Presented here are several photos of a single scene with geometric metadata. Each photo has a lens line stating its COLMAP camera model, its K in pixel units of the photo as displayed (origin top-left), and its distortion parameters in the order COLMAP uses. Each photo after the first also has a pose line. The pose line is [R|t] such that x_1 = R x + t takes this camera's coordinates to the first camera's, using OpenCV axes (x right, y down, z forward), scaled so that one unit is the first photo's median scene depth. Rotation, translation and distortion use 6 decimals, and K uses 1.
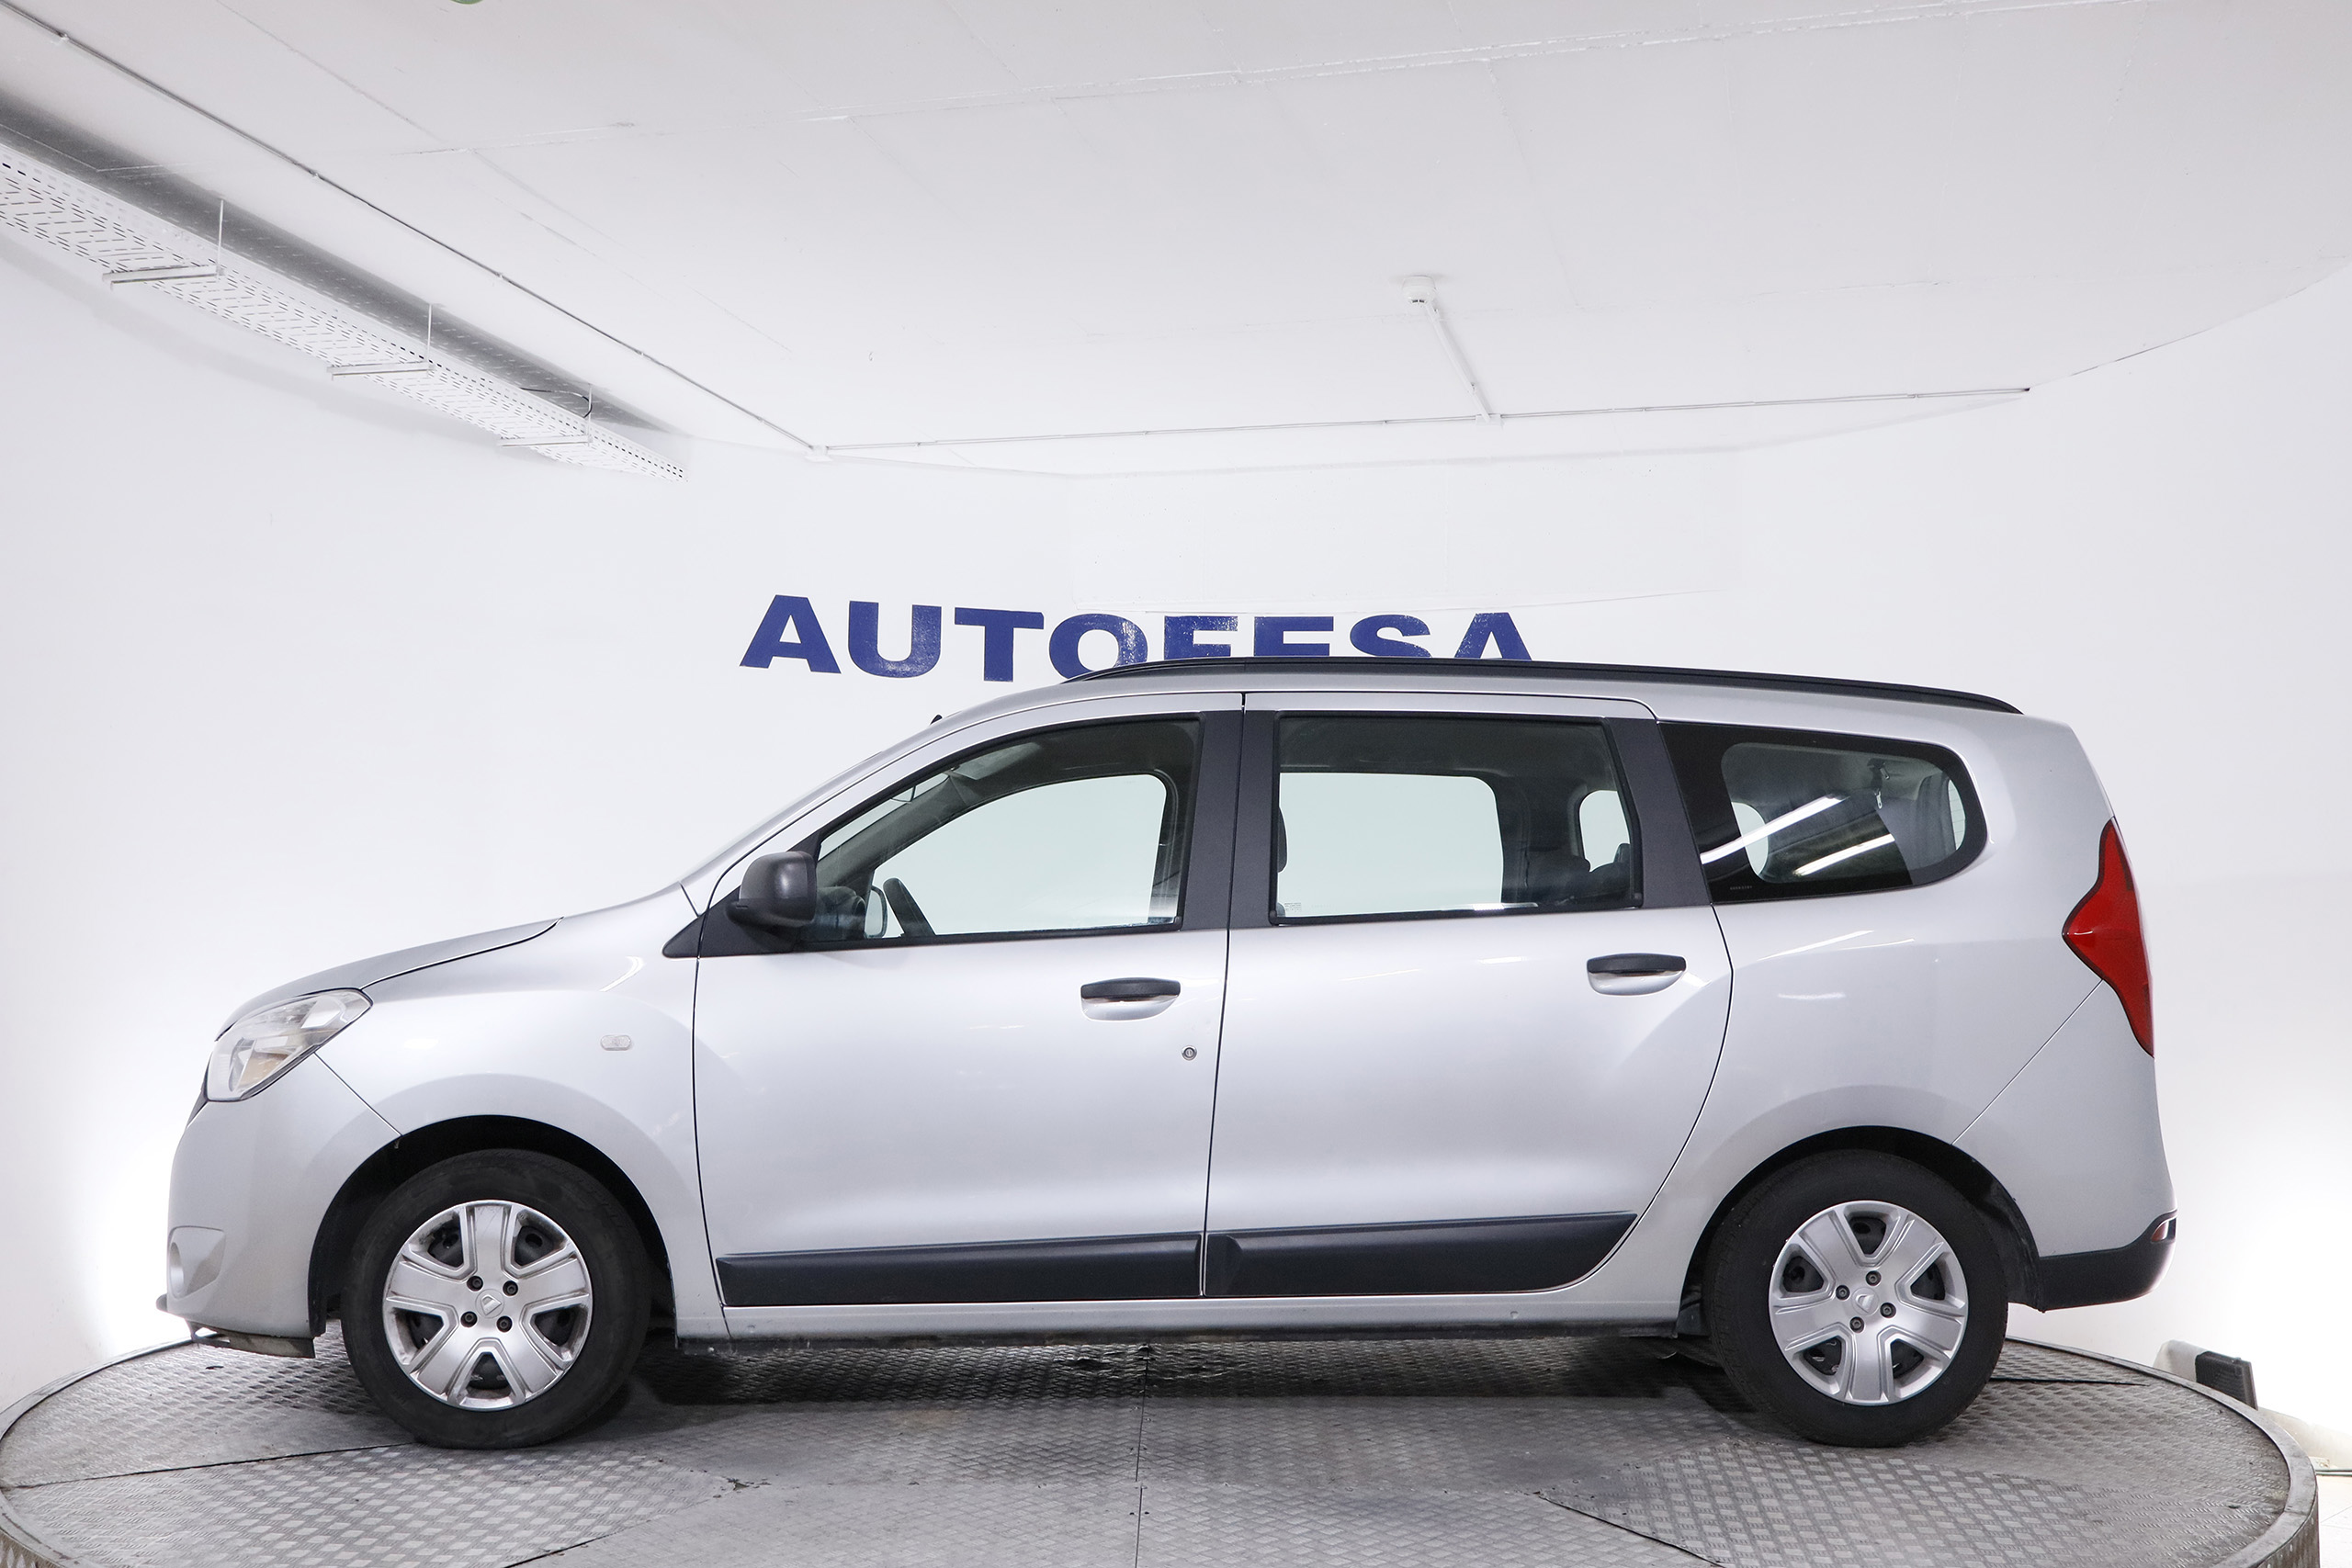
lens RADIAL K [[2507.8, 0, 1178.2], [0, 2507.8, 783.5], [0, 0, 1]] dist [0.036051, 0.000000]
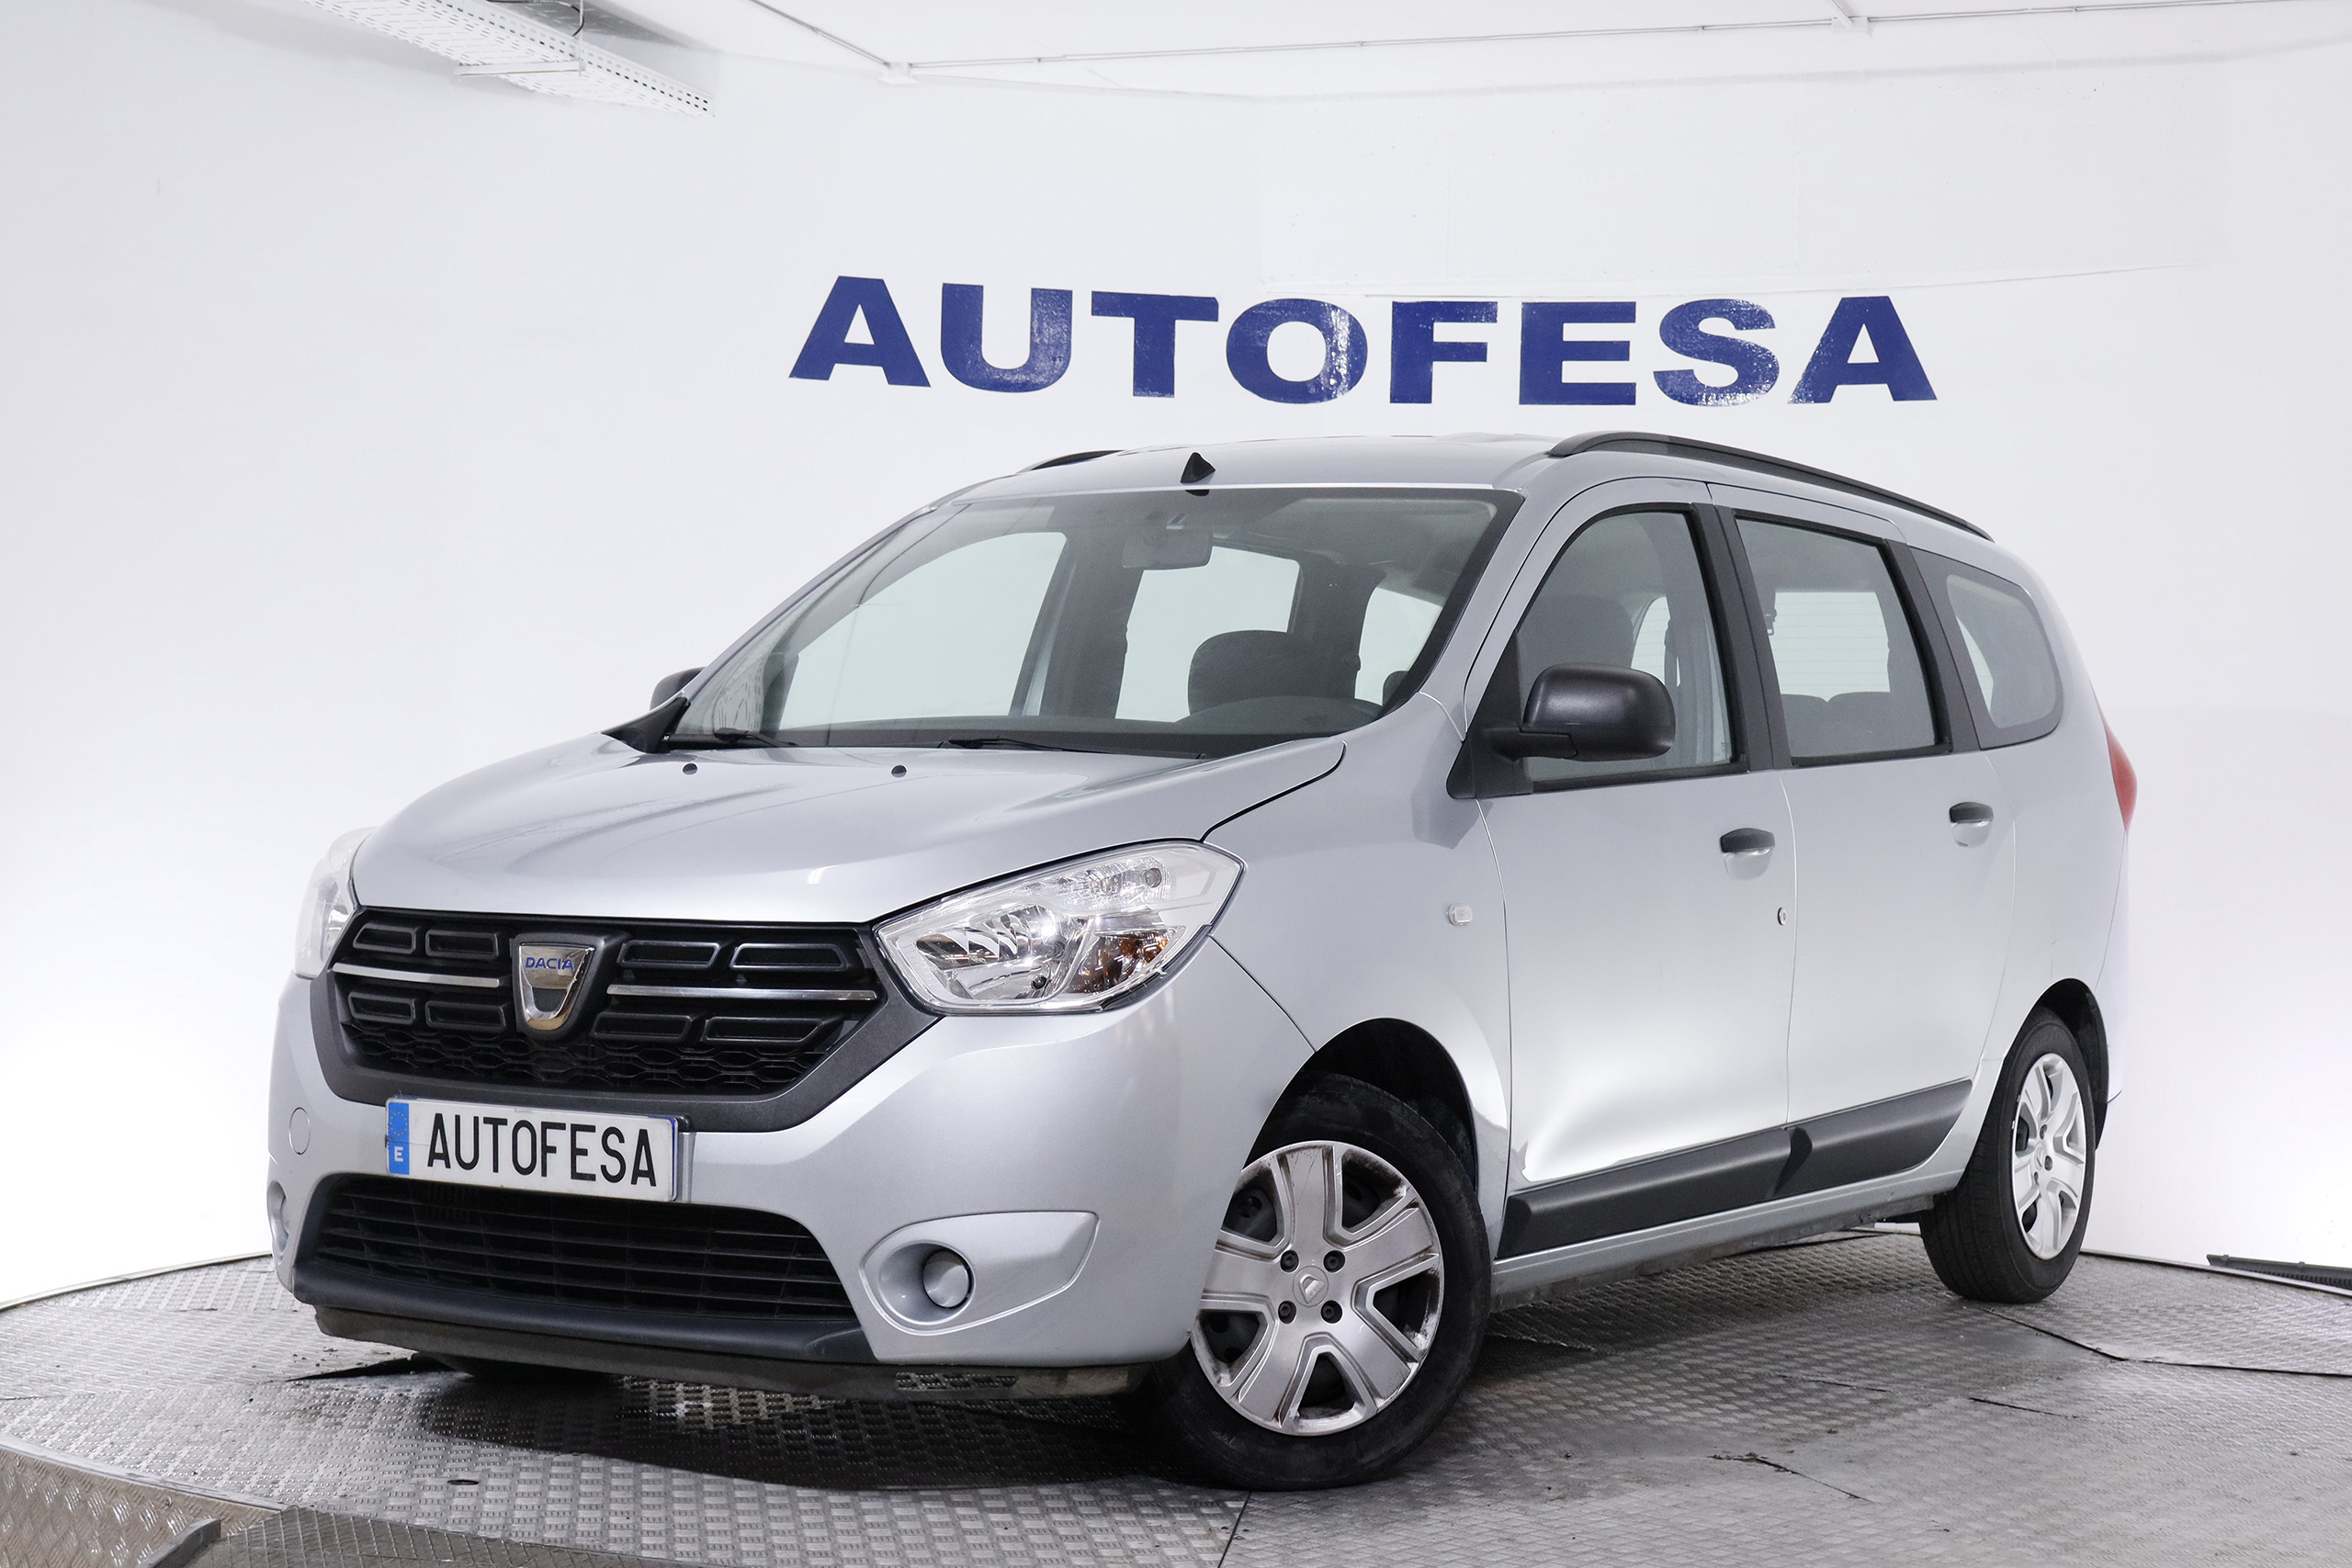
lens RADIAL K [[4161.4, 0, 1182.6], [0, 4161.4, 767.7], [0, 0, 1]] dist [0.042987, 0.000000]
pose [[0.997090, 0.005737, -0.076011, 0.029480], [-0.000732, 0.997839, 0.065707, -0.015824], [0.076224, -0.065460, 0.994940, -0.189611]]
